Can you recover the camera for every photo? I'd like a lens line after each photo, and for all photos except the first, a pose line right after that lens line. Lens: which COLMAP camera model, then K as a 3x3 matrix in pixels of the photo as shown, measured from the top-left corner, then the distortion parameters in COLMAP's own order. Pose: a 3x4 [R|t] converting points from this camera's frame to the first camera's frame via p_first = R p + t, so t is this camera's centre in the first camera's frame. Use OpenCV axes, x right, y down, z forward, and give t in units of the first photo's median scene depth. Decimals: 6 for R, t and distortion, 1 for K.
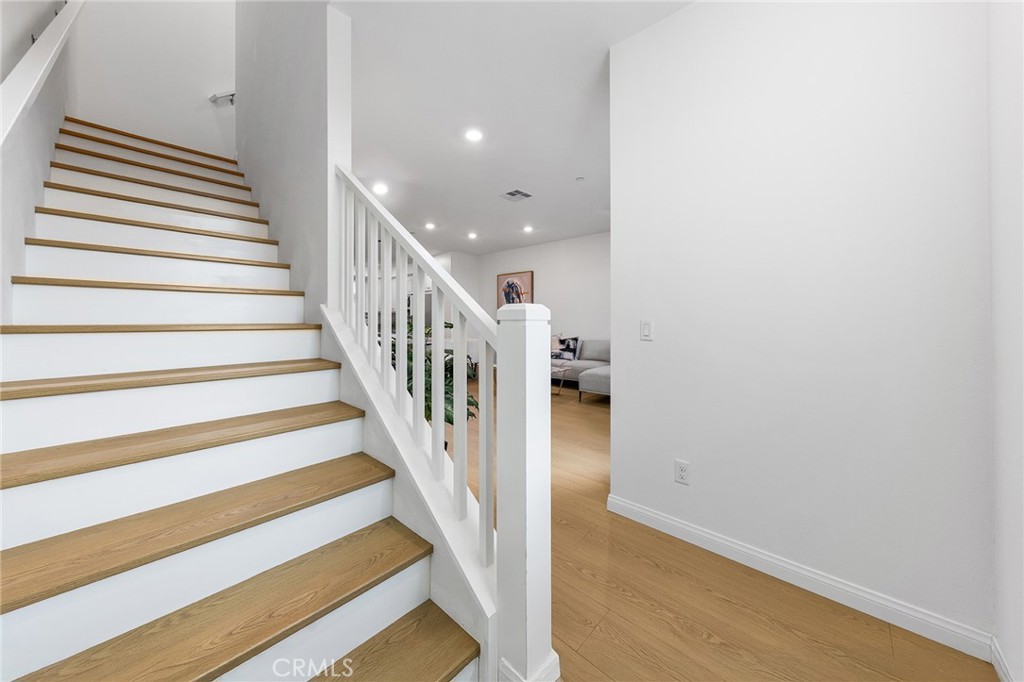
lens RADIAL K [[345.7, 0, 503.7], [0, 345.7, 320.2], [0, 0, 1]] dist [0.005166, -0.000265]
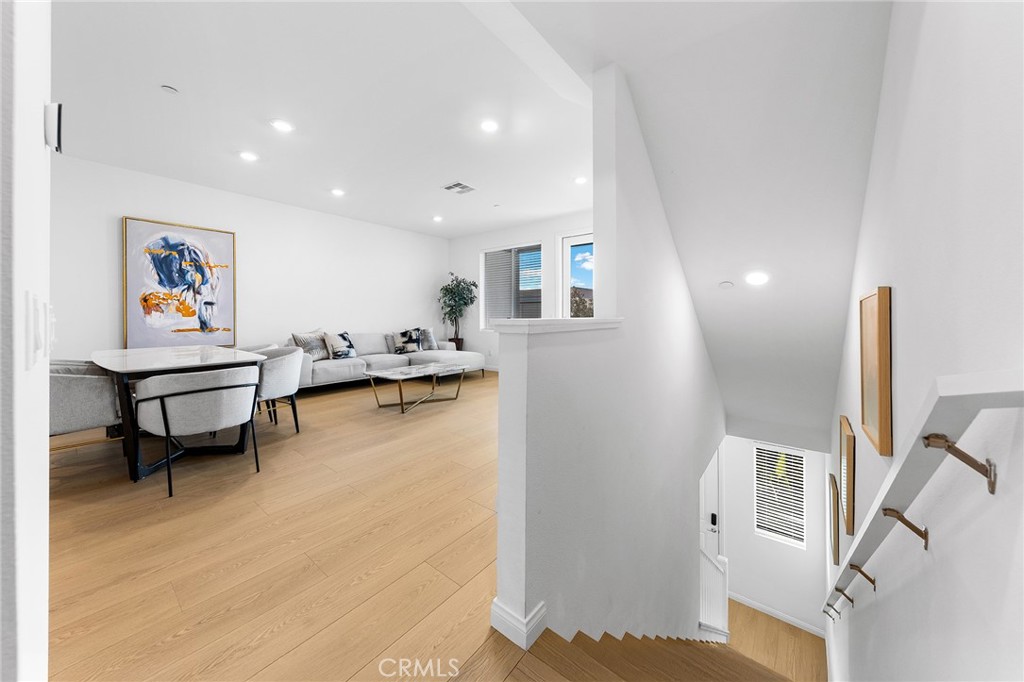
lens RADIAL K [[355.4, 0, 503.3], [0, 355.4, 318.9], [0, 0, 1]] dist [0.004170, -0.000119]
pose [[-0.051900, -0.011034, 0.998591, -0.578573], [0.008155, 0.999901, 0.011472, 0.008972], [-0.998619, 0.008739, -0.051805, 0.549794]]
